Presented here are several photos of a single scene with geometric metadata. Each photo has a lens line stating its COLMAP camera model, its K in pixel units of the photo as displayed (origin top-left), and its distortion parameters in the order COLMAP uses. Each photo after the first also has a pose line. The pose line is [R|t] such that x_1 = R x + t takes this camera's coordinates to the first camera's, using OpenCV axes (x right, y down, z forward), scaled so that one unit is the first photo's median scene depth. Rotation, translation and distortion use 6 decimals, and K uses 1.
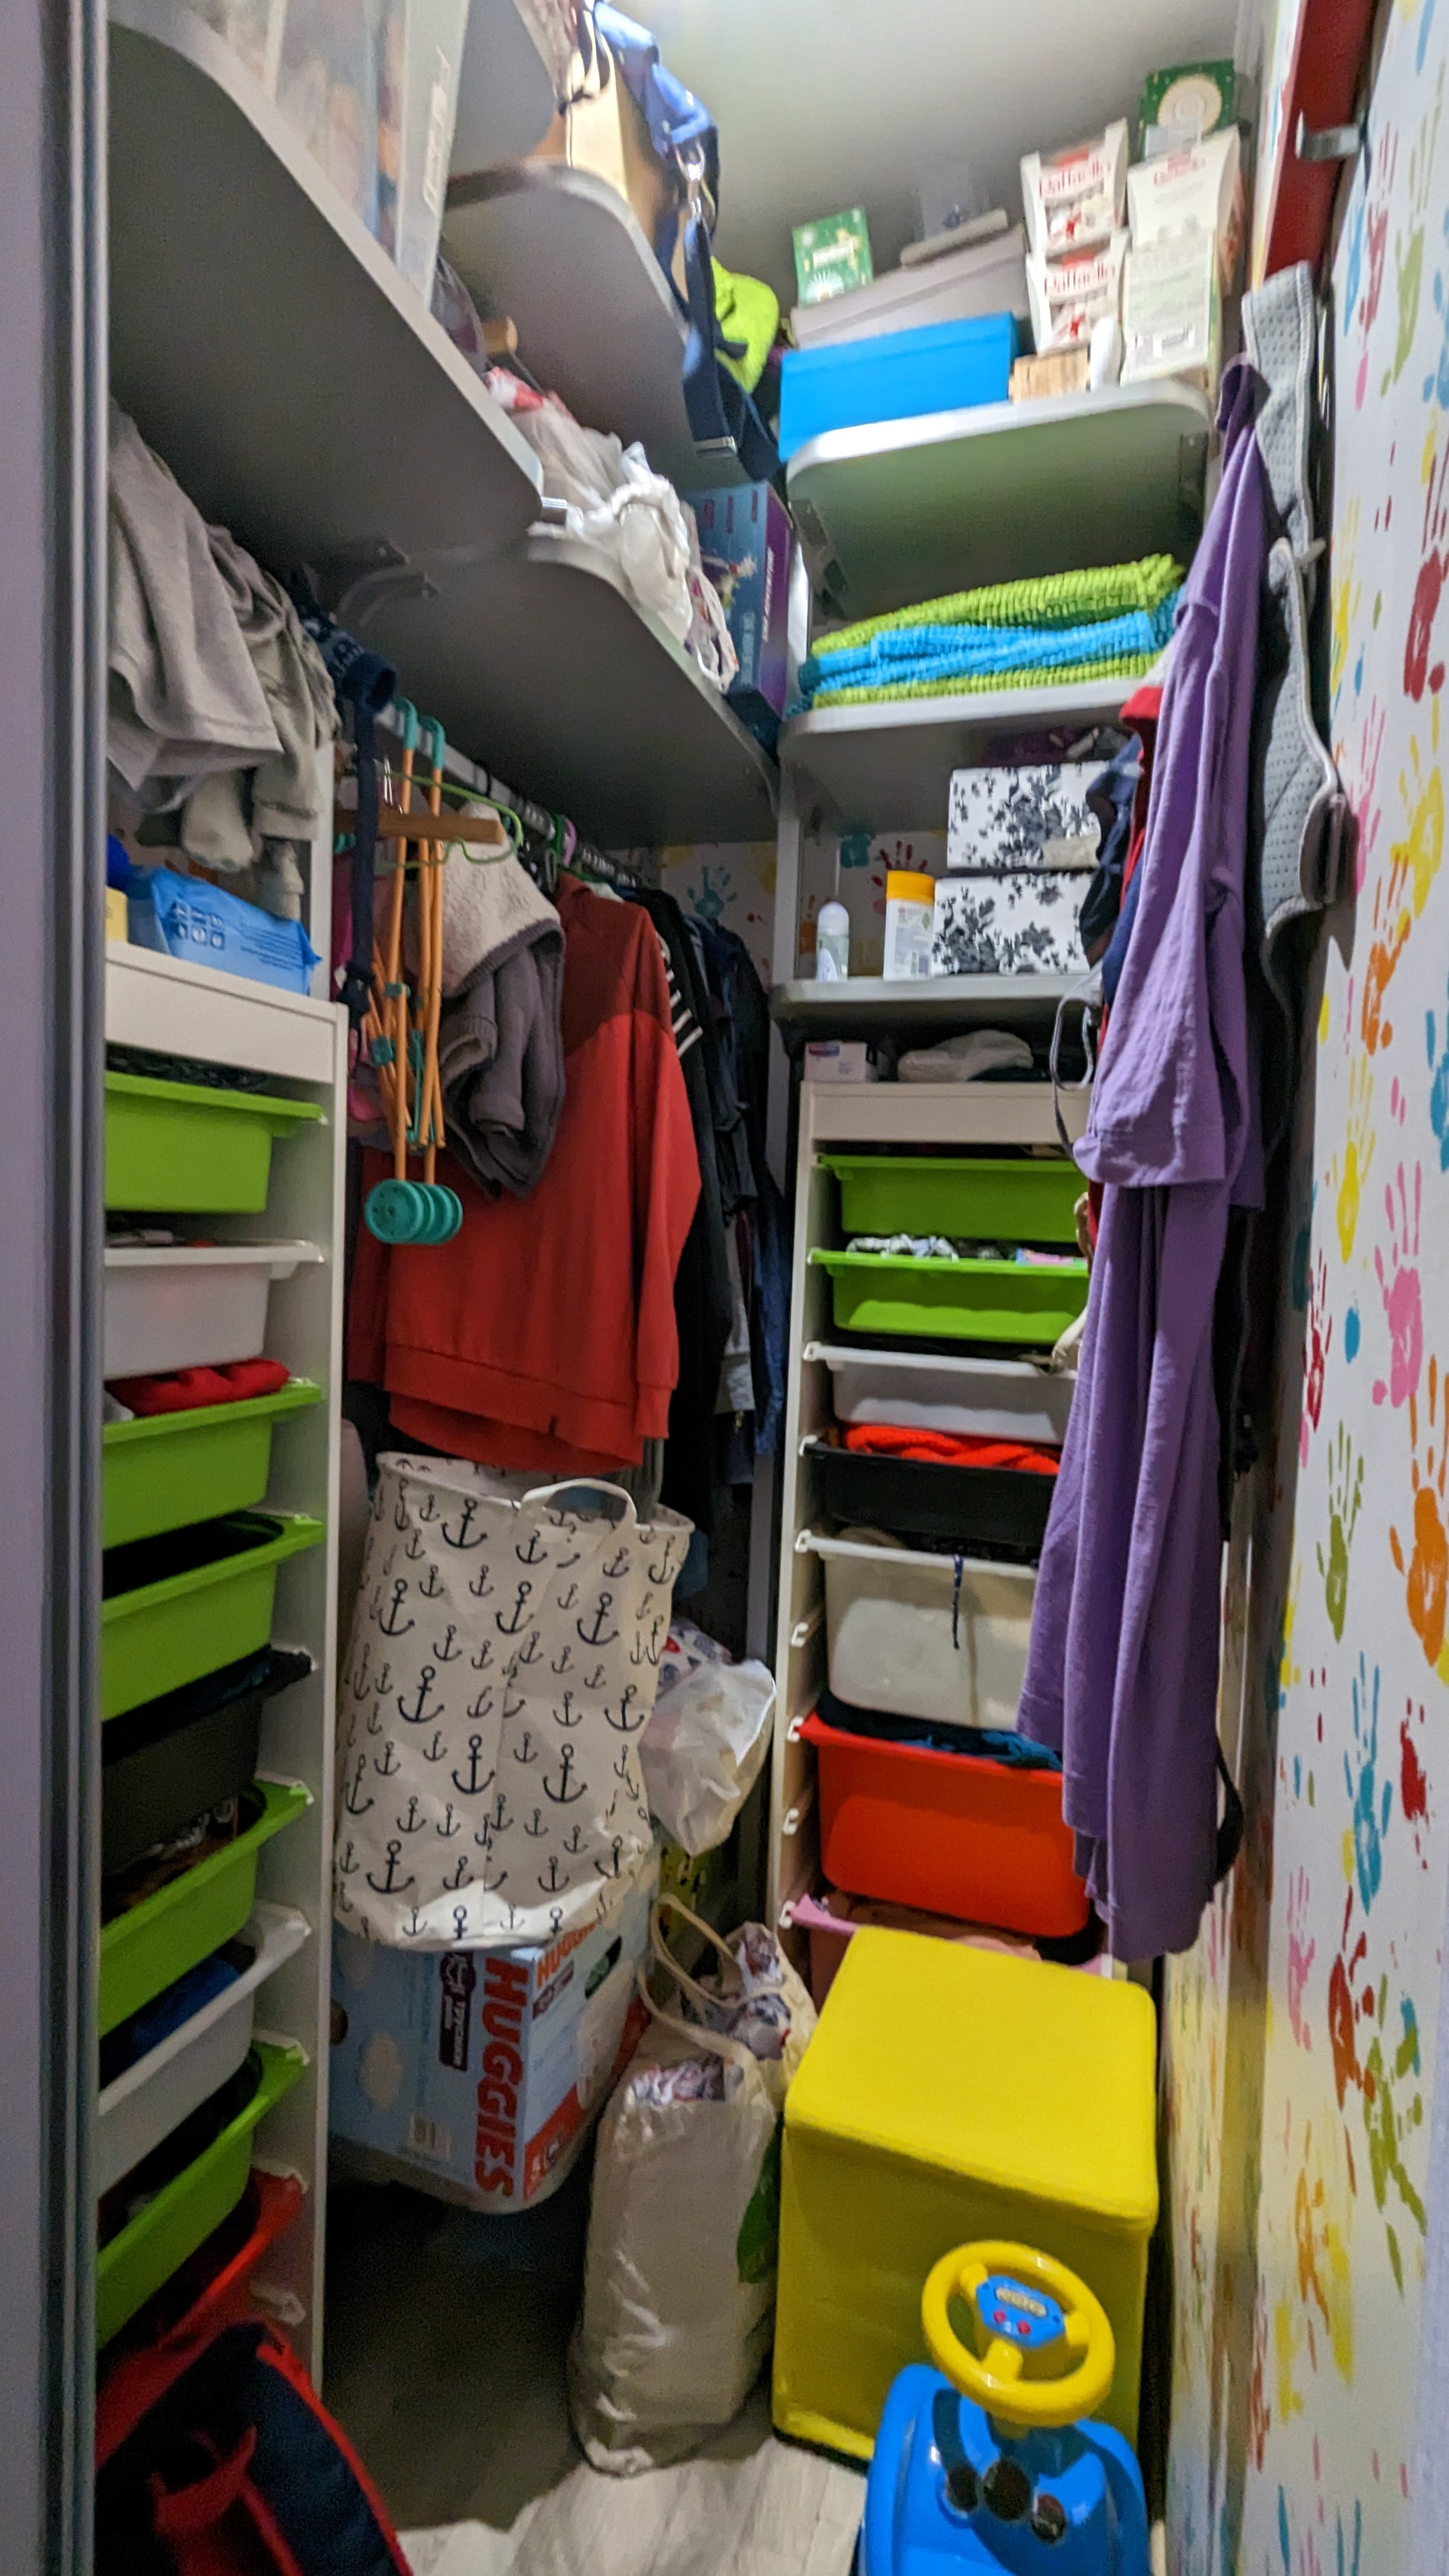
lens RADIAL K [[1215.5, 0, 720.3], [0, 1215.5, 1273.8], [0, 0, 1]] dist [0.001120, 0.000273]
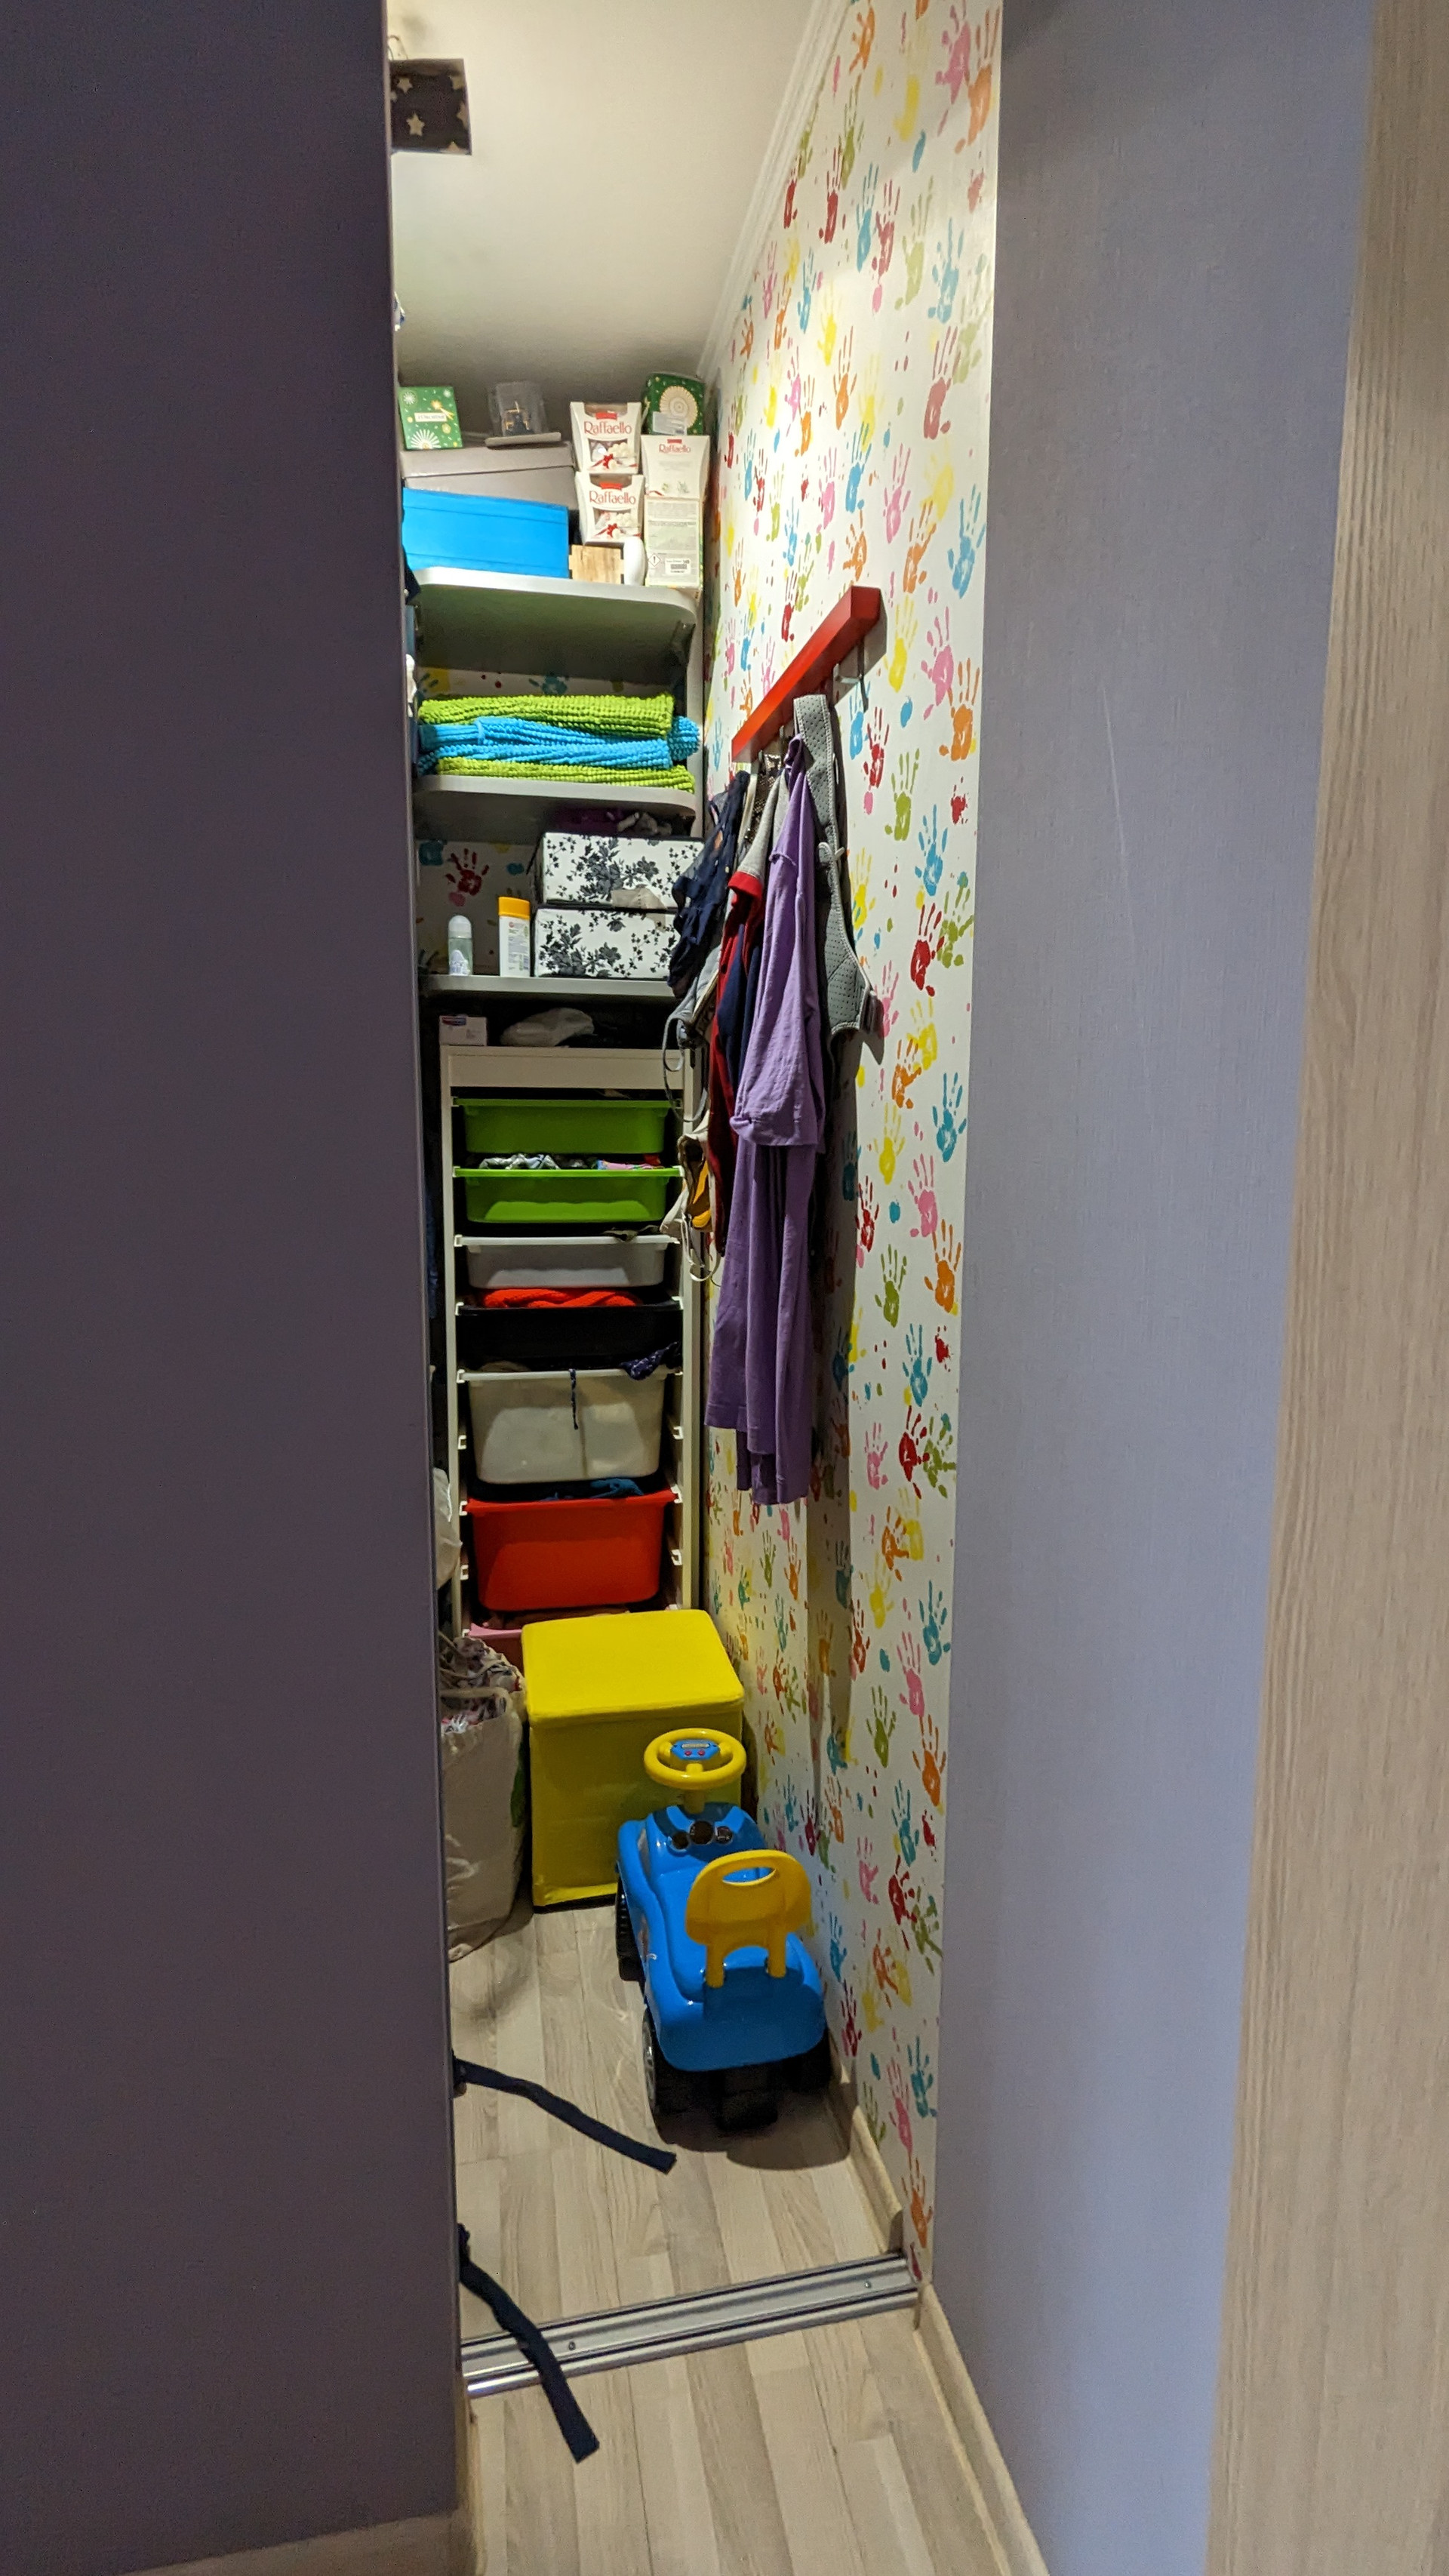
lens RADIAL K [[1215.5, 0, 723.6], [0, 1215.5, 1288.2], [0, 0, 1]] dist [0.001120, 0.000273]
pose [[0.858933, -0.110139, 0.500104, -0.412431], [0.051200, 0.990174, 0.130131, -0.054139], [-0.509522, -0.086168, 0.856132, -0.393168]]
